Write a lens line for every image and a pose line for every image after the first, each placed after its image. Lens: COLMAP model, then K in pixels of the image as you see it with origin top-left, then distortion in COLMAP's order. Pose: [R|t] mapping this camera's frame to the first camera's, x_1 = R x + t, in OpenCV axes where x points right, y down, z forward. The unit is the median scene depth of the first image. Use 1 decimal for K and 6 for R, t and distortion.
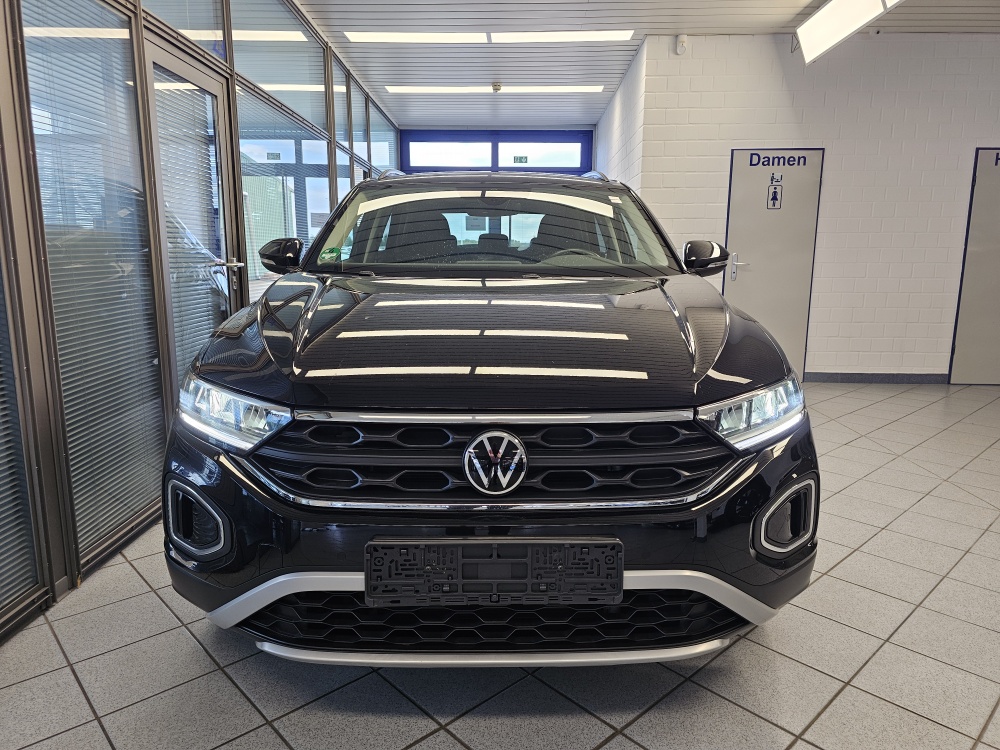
lens RADIAL K [[677.8, 0, 502.7], [0, 677.8, 358.4], [0, 0, 1]] dist [0.028257, -0.043743]
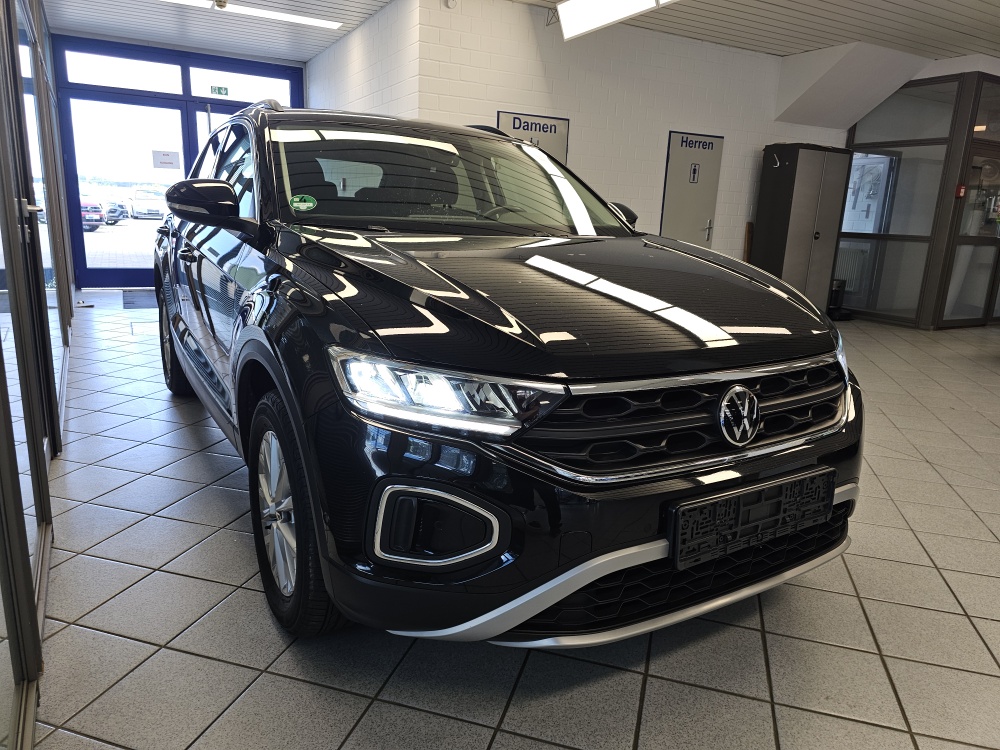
lens RADIAL K [[675.9, 0, 499.9], [0, 675.9, 369.4], [0, 0, 1]] dist [0.039567, -0.040973]
pose [[0.858610, -0.083097, 0.505850, -0.226485], [0.040096, 0.994638, 0.095334, -0.009506], [-0.511059, -0.061572, 0.857337, 0.072619]]
